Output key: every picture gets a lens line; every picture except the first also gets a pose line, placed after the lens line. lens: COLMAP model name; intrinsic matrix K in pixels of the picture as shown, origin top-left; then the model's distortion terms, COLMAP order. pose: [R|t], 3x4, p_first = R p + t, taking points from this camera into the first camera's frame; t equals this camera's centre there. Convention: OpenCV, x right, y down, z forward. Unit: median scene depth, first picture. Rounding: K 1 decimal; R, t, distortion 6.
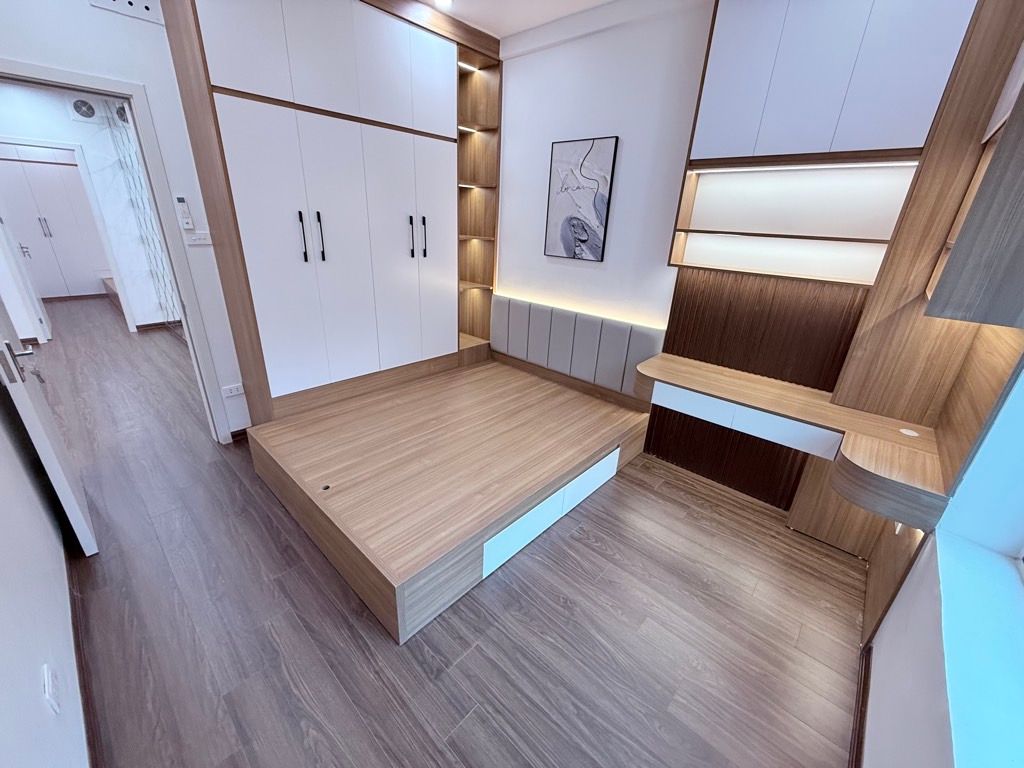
lens RADIAL K [[407.7, 0, 509.8], [0, 407.7, 383.7], [0, 0, 1]] dist [-0.000091, -0.000244]
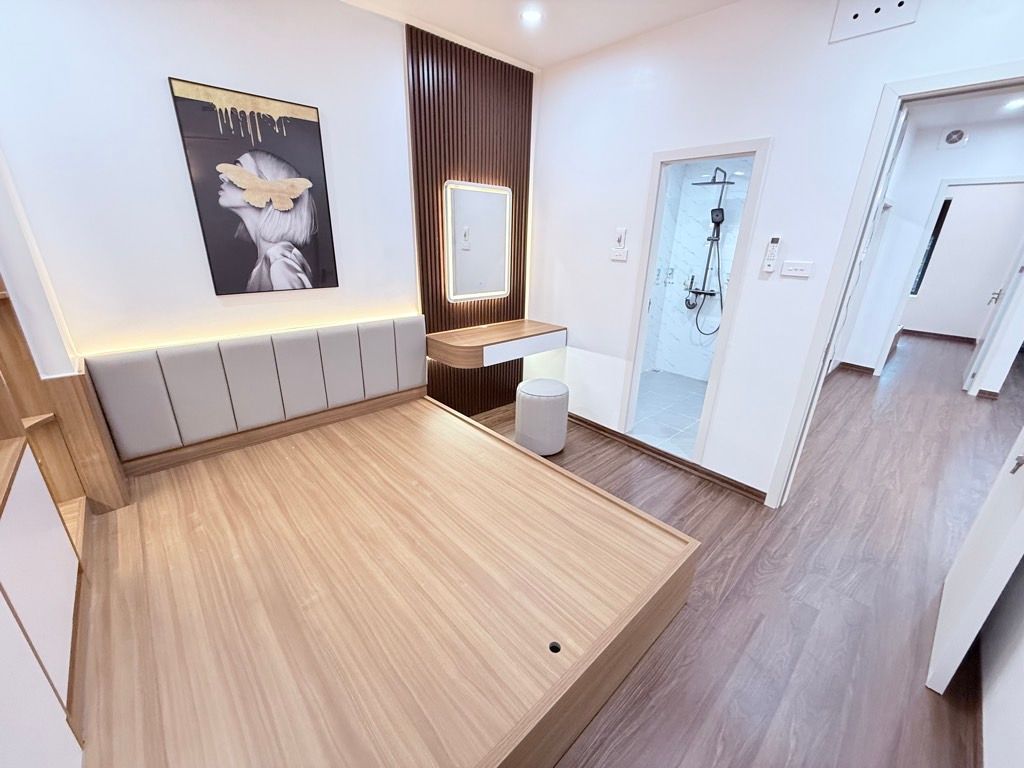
lens RADIAL K [[407.7, 0, 509.8], [0, 407.7, 383.7], [0, 0, 1]] dist [-0.000091, -0.000244]
pose [[0.078972, -0.393700, 0.915841, -0.584792], [0.354882, 0.869627, 0.343232, -0.230837], [-0.931570, 0.297909, 0.208393, 0.552365]]
